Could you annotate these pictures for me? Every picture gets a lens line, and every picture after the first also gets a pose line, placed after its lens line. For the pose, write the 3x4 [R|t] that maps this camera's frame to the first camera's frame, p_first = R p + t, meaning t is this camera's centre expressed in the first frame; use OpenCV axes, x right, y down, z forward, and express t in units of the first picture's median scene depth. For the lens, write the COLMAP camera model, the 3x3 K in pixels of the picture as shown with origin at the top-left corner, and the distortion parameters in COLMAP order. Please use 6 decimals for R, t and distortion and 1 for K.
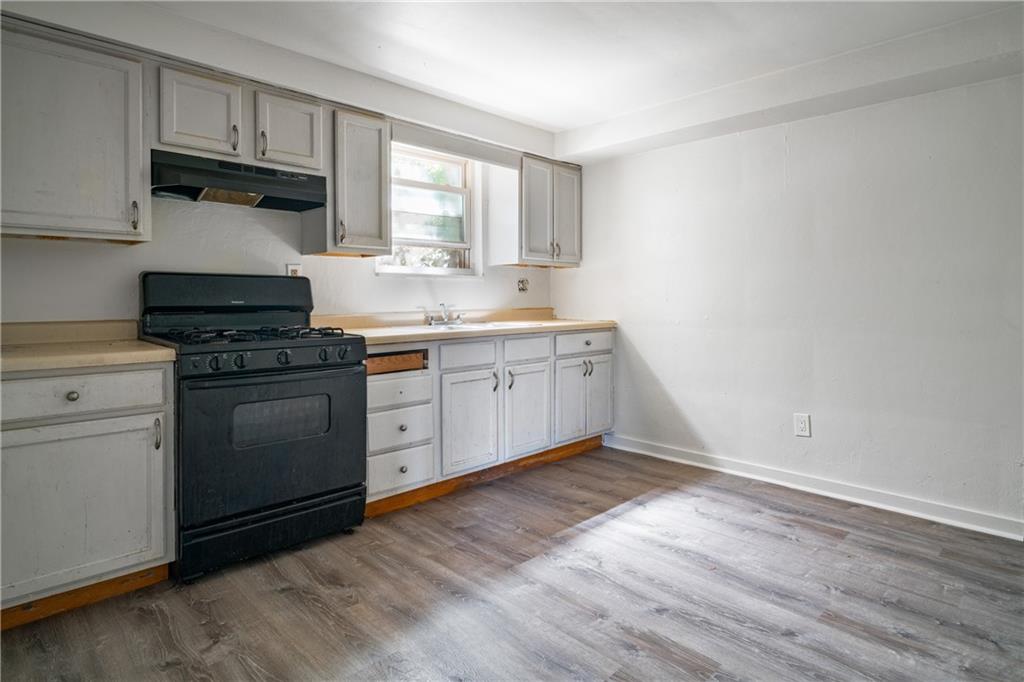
lens RADIAL K [[566.2, 0, 527.3], [0, 566.2, 312.5], [0, 0, 1]] dist [-0.002348, 0.000364]
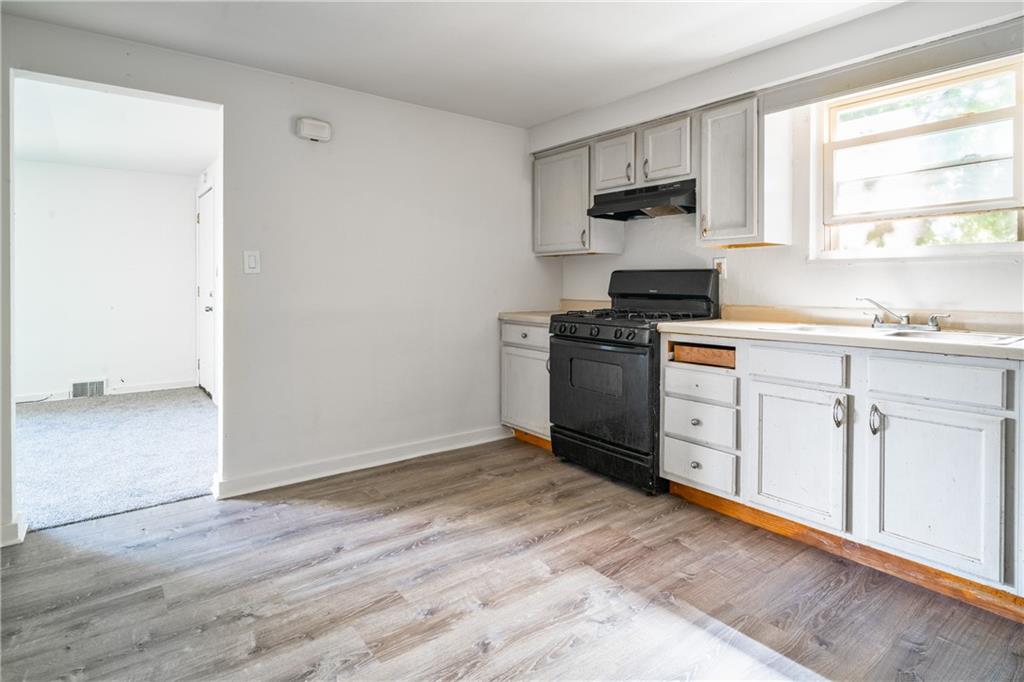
lens RADIAL K [[540.7, 0, 509.8], [0, 540.7, 292.6], [0, 0, 1]] dist [-0.000934, 0.000371]
pose [[-0.131802, 0.014982, -0.991163, 0.781192], [-0.031287, 0.999325, 0.019266, -0.028850], [0.990782, 0.033550, -0.131244, 0.837720]]
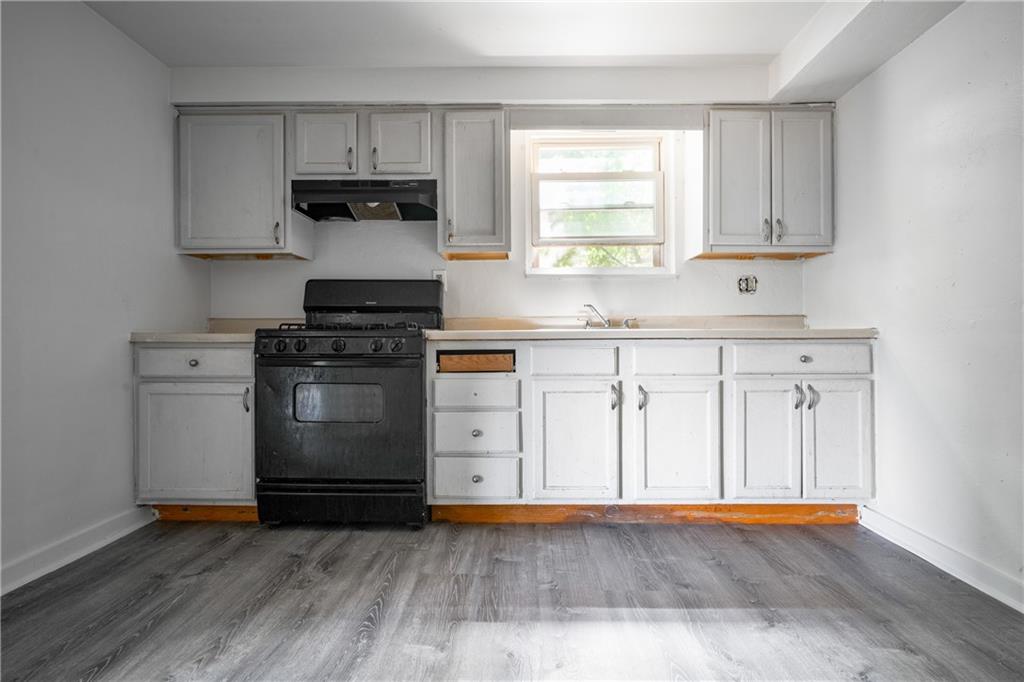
lens RADIAL K [[527.5, 0, 512.0], [0, 527.5, 341.0], [0, 0, 1]] dist [-0.004472, 0.000361]
pose [[0.689986, 0.003736, -0.723813, 0.461087], [-0.018191, 0.999760, -0.012181, 0.067027], [0.723594, 0.021572, 0.689888, 0.472162]]
